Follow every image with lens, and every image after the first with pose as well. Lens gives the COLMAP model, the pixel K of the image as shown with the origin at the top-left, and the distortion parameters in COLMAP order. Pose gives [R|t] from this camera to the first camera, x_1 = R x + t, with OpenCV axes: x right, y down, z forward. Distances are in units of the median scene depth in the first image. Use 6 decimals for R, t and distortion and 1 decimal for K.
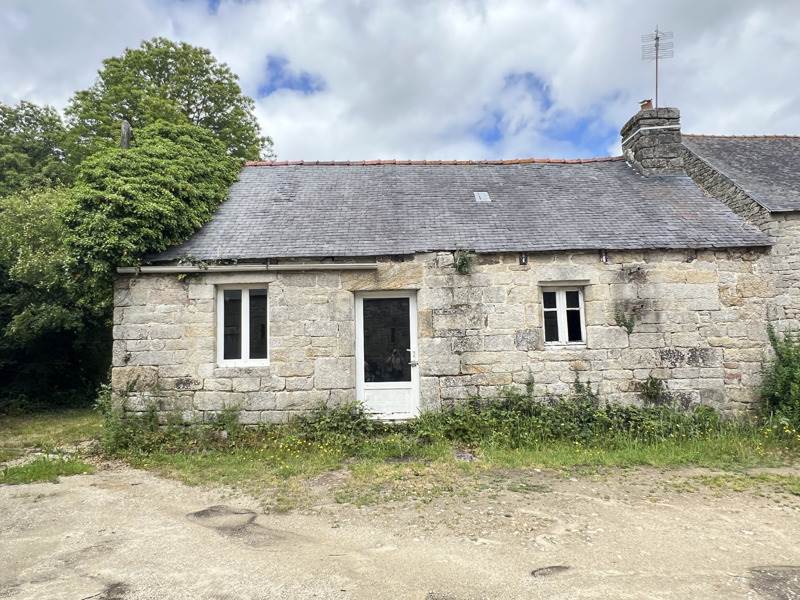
lens RADIAL K [[560.9, 0, 402.5], [0, 560.9, 296.3], [0, 0, 1]] dist [0.008215, -0.004351]
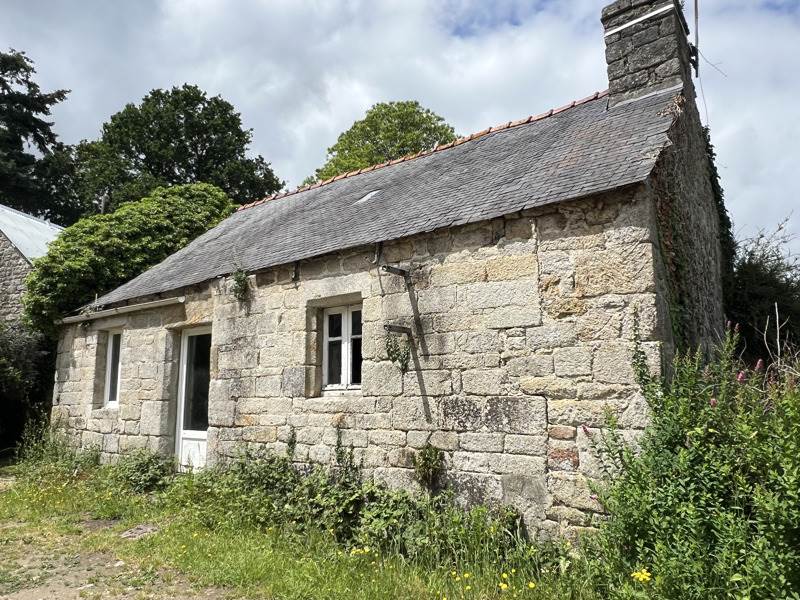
lens RADIAL K [[554.6, 0, 398.2], [0, 554.6, 299.8], [0, 0, 1]] dist [0.023000, 0.001754]
pose [[0.794583, -0.088419, -0.600683, 0.776518], [0.054840, 0.995747, -0.074029, 0.031716], [0.604673, 0.025880, 0.796053, 0.501264]]
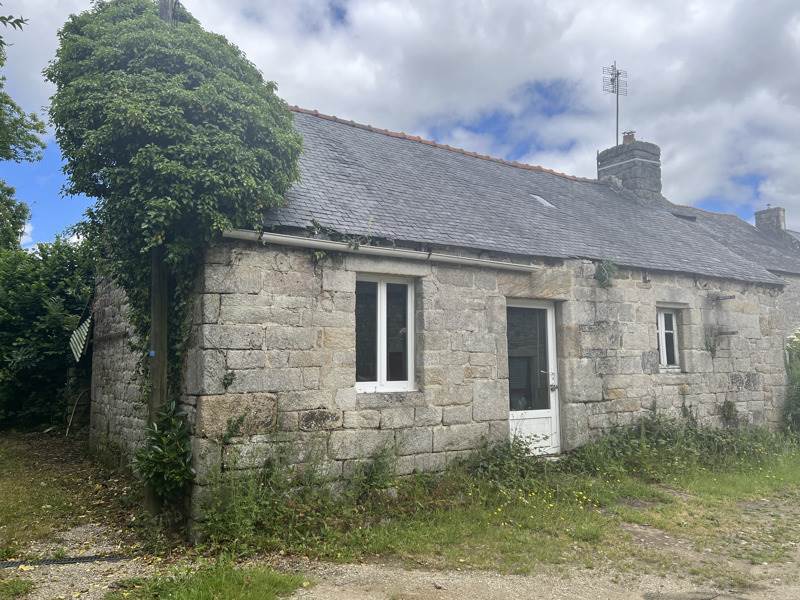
lens RADIAL K [[604.9, 0, 396.7], [0, 604.9, 303.6], [0, 0, 1]] dist [0.051484, -0.025978]
pose [[0.844852, 0.069699, 0.530440, -0.688471], [-0.068651, 0.997404, -0.021716, 0.030518], [-0.530577, -0.018068, 0.847444, 0.357611]]
